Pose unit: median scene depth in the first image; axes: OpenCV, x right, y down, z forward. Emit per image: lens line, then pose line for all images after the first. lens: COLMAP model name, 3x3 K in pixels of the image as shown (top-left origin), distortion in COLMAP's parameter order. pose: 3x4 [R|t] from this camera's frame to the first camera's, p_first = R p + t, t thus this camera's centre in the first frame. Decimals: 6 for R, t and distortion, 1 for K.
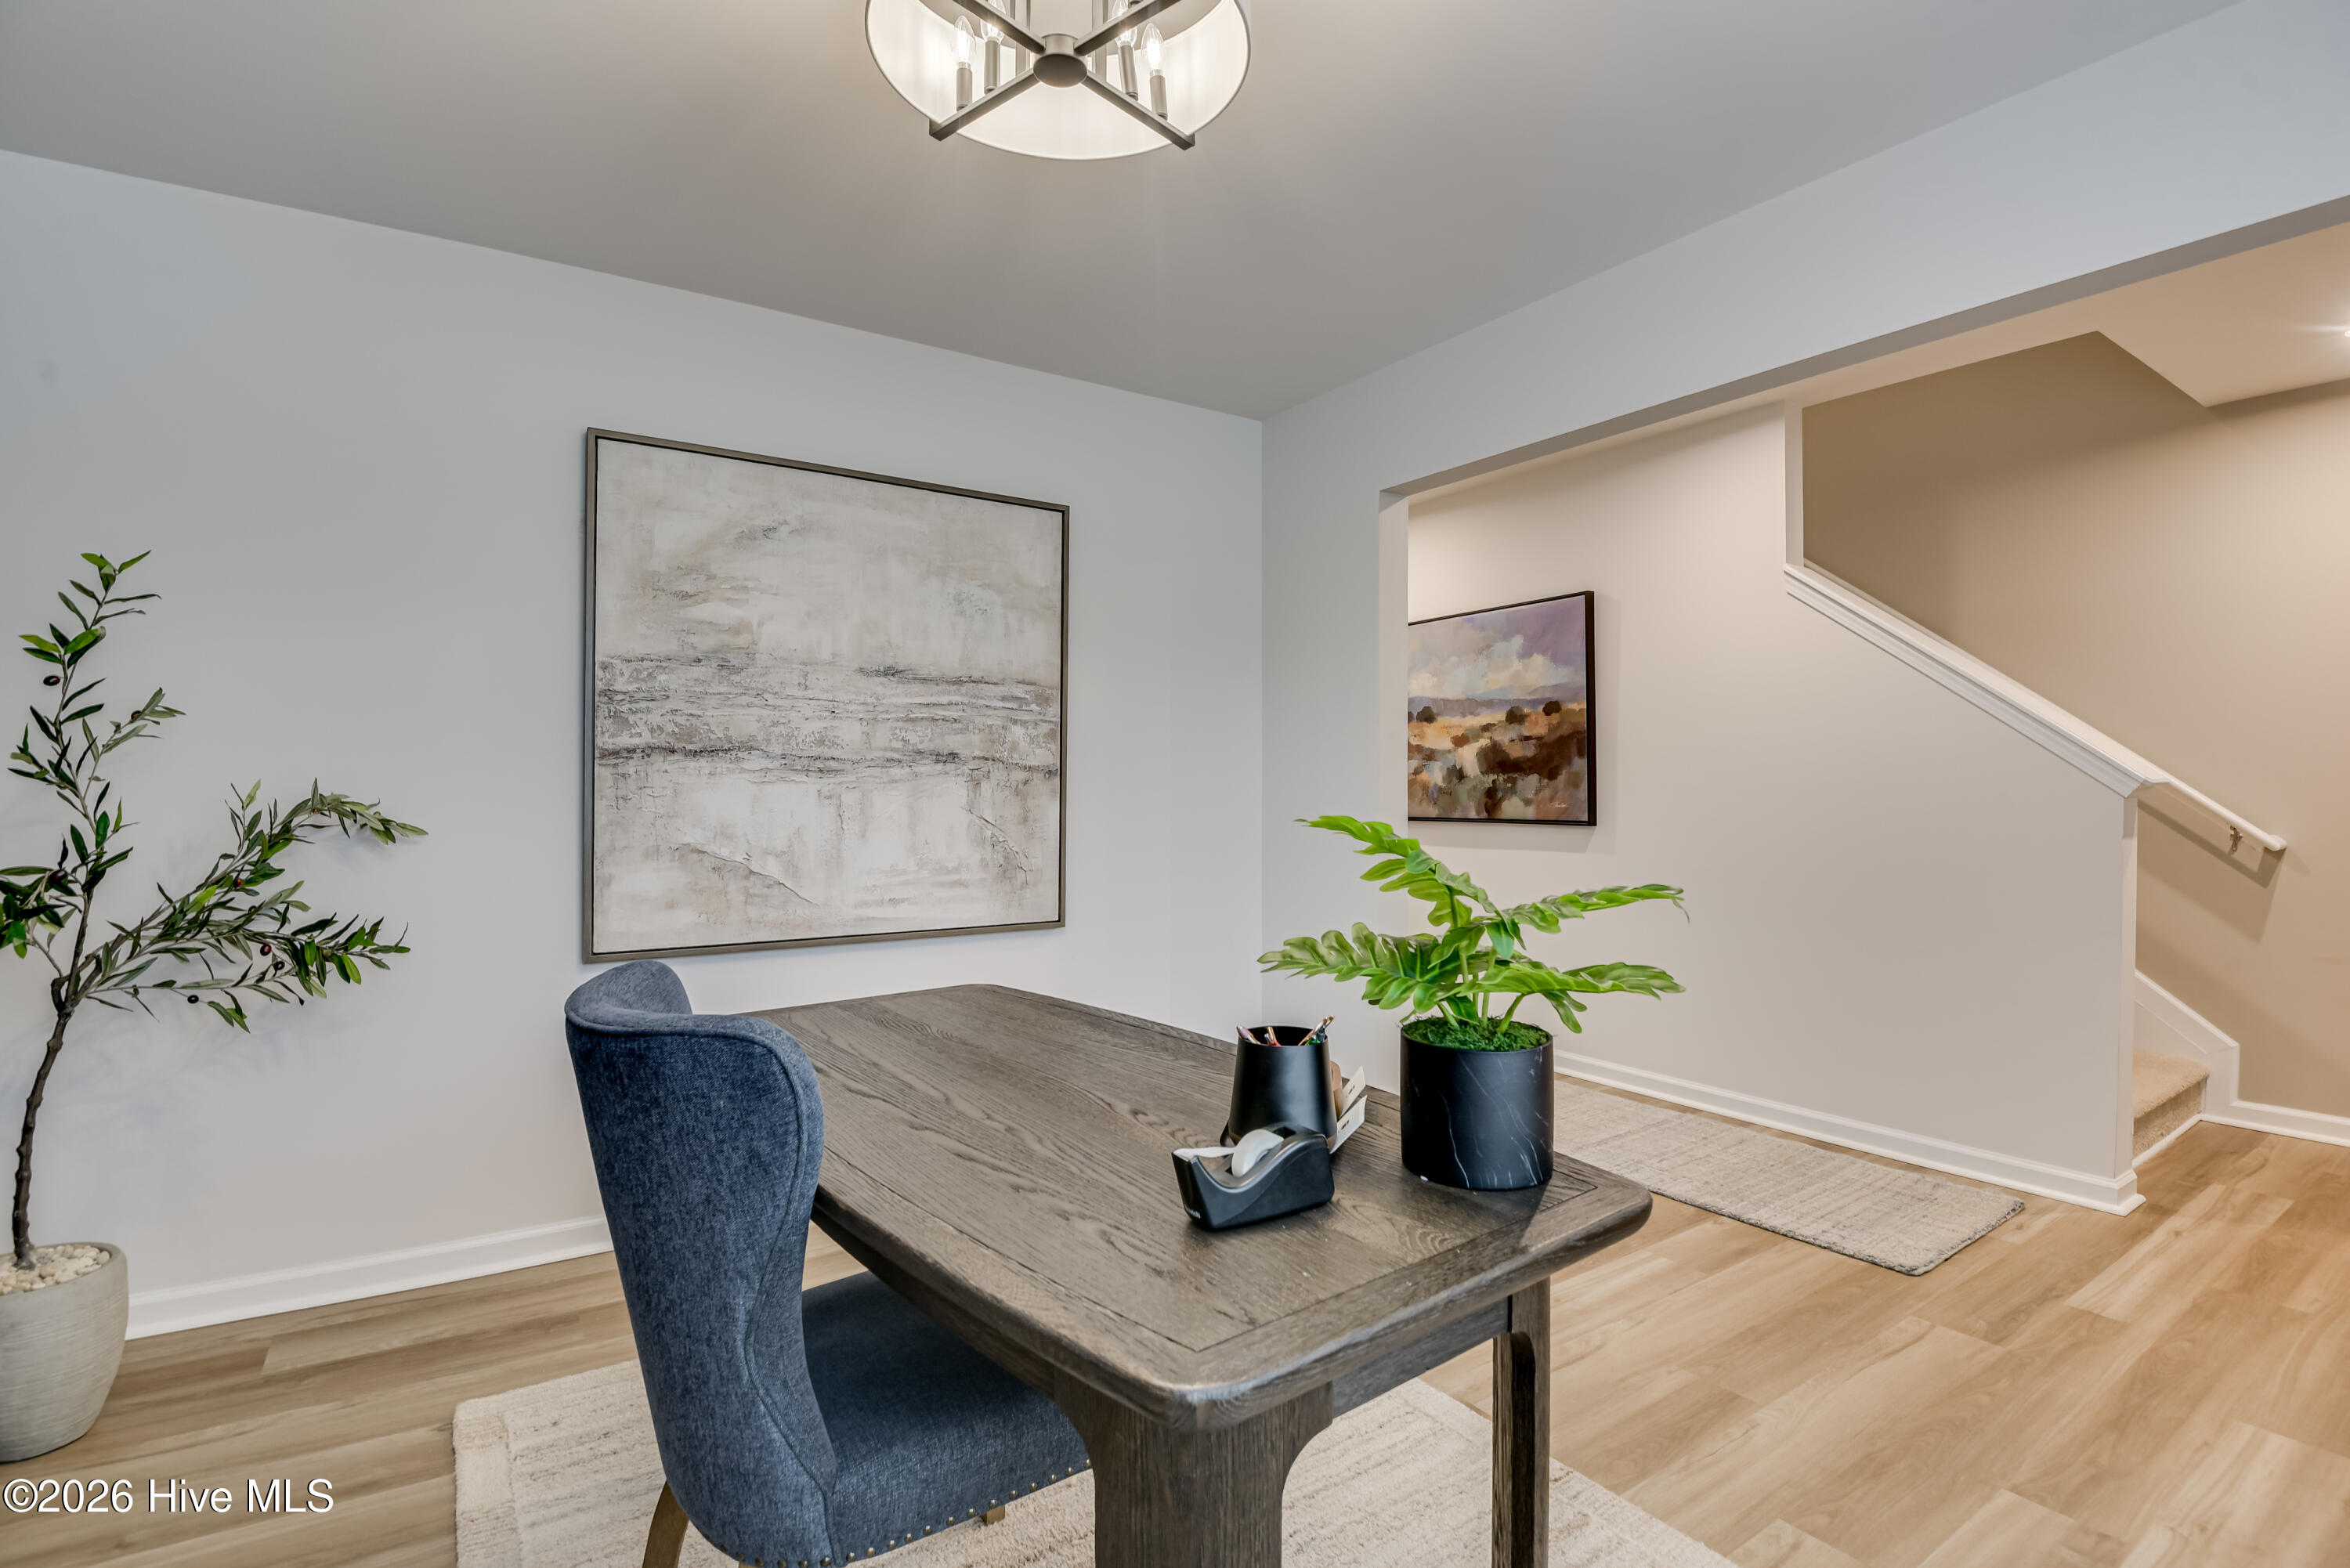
lens RADIAL K [[1100.5, 0, 1188.8], [0, 1100.5, 792.3], [0, 0, 1]] dist [-0.029750, -0.001029]
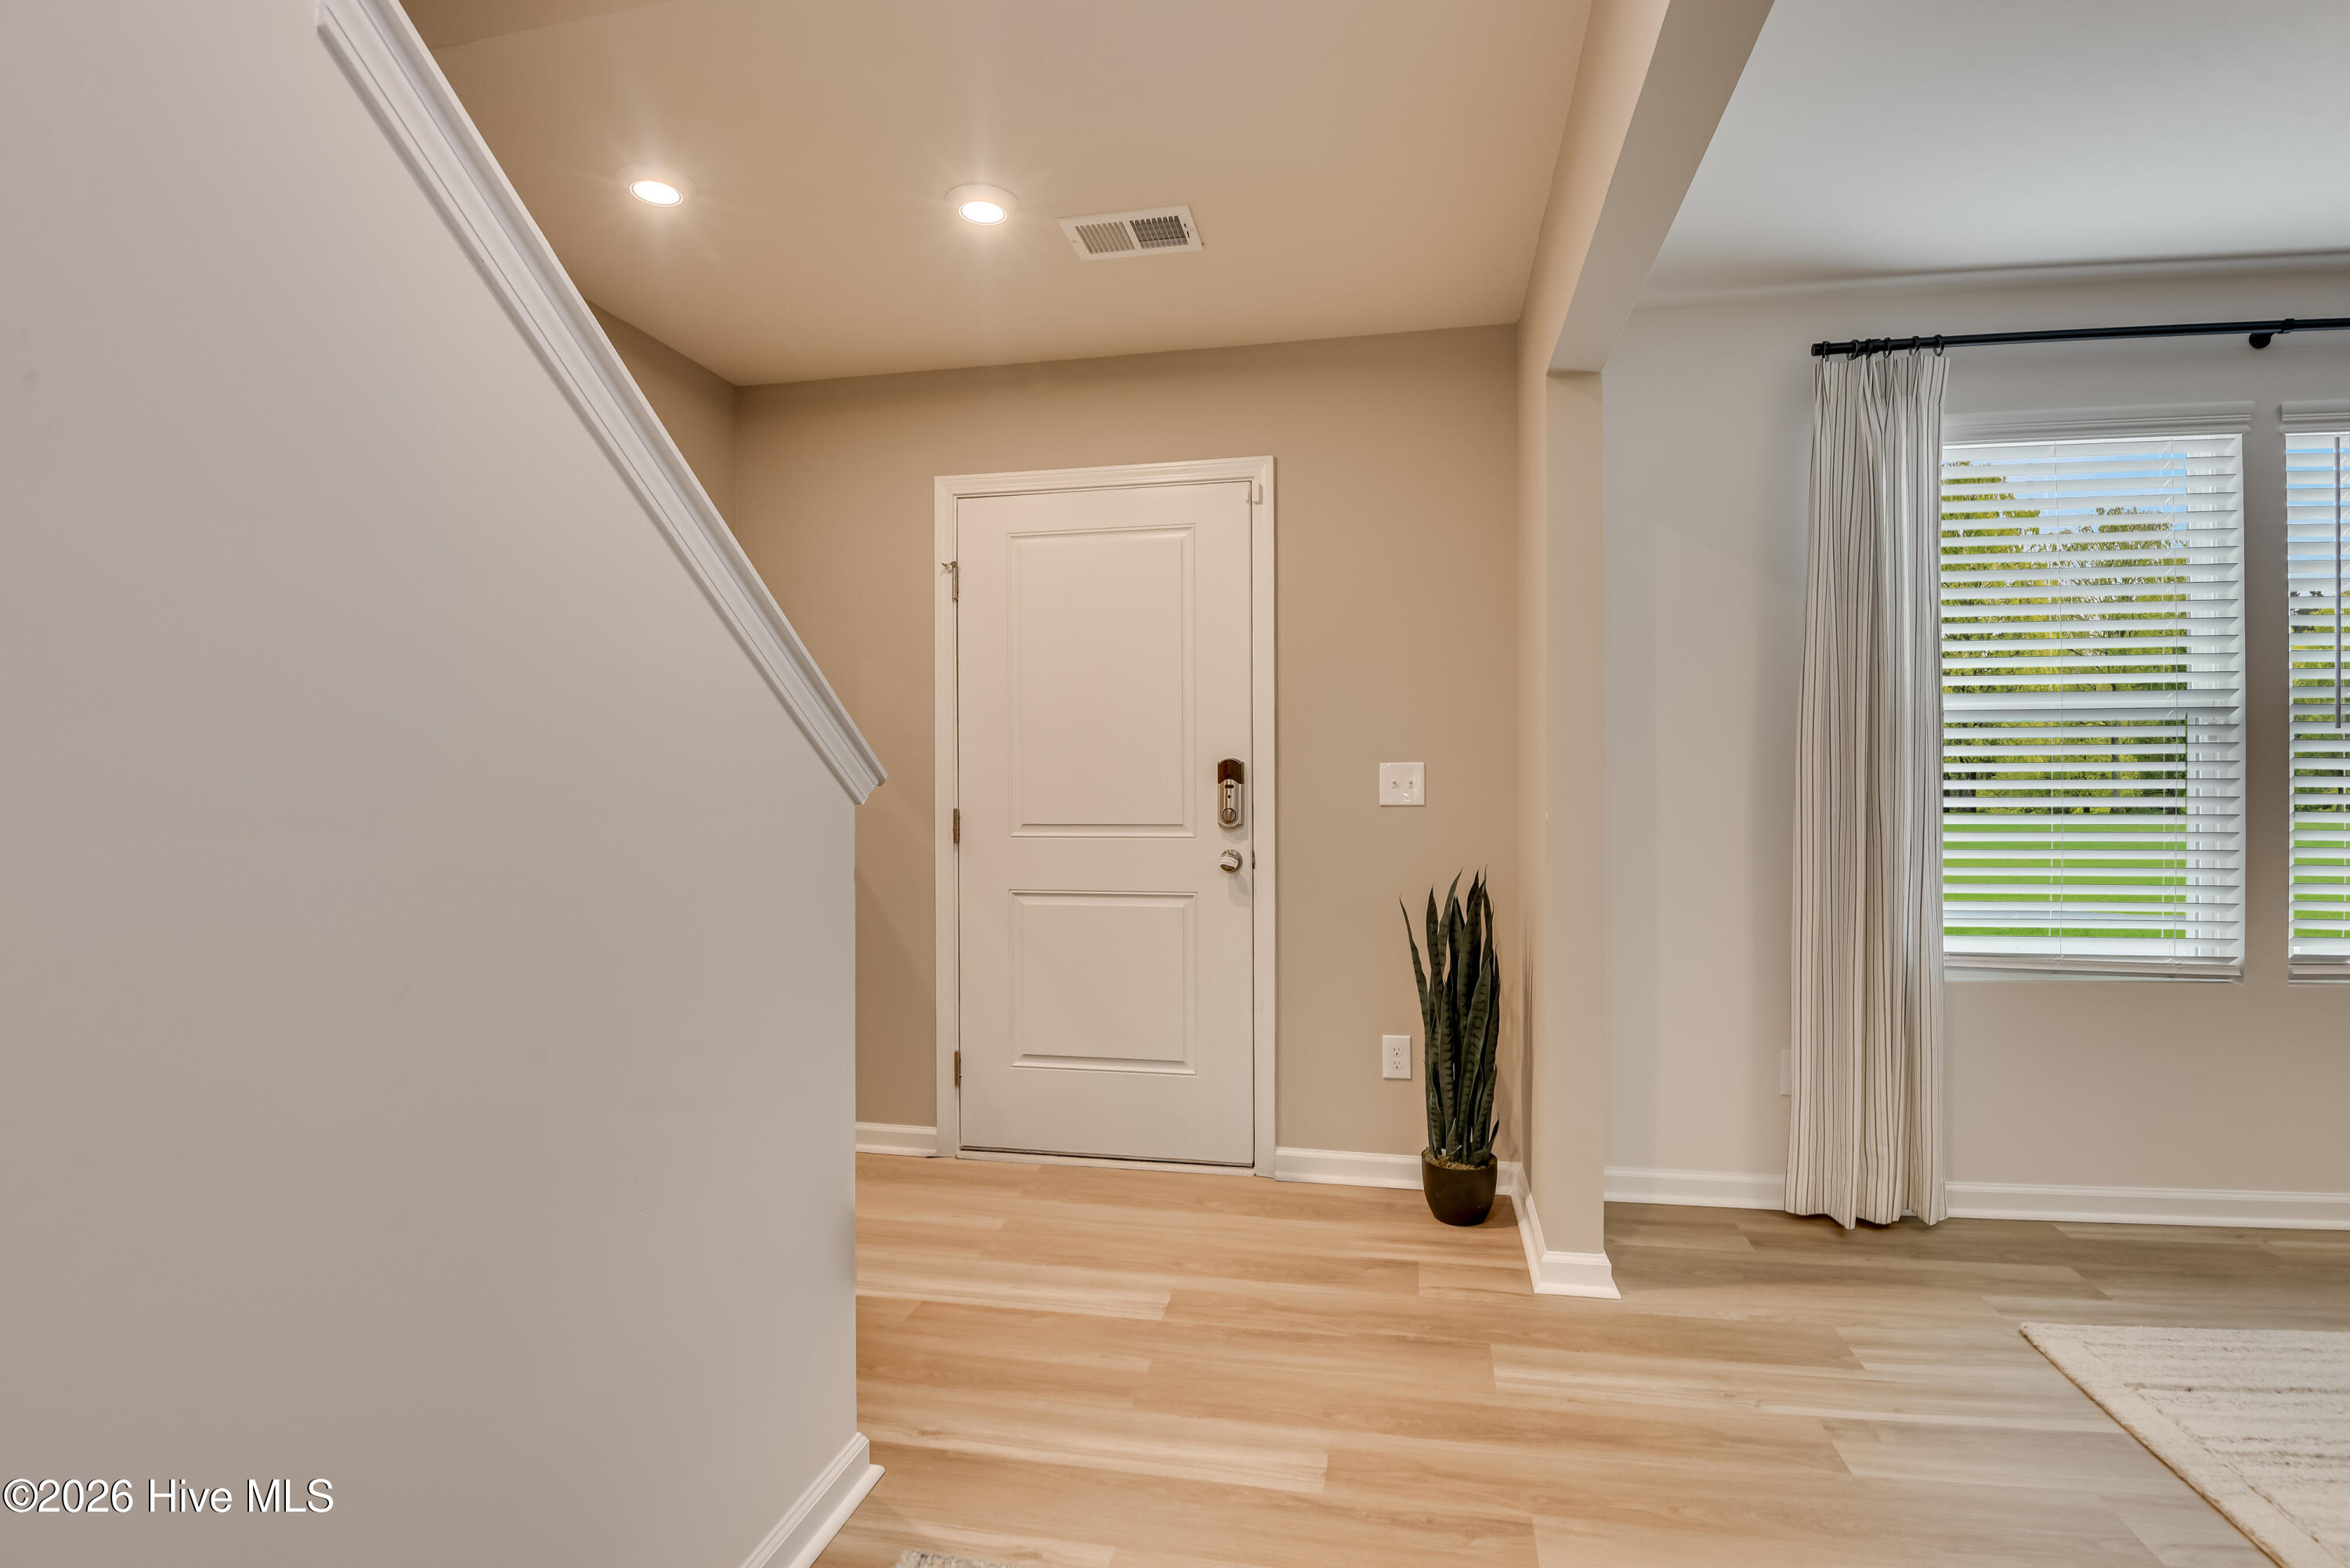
lens RADIAL K [[1100.5, 0, 1157.5], [0, 1100.5, 780.9], [0, 0, 1]] dist [-0.029750, -0.001029]
pose [[-0.704324, 0.009514, 0.709815, 0.409525], [0.008382, 0.999952, -0.005086, -0.006476], [-0.709829, 0.002367, -0.704370, 1.788605]]
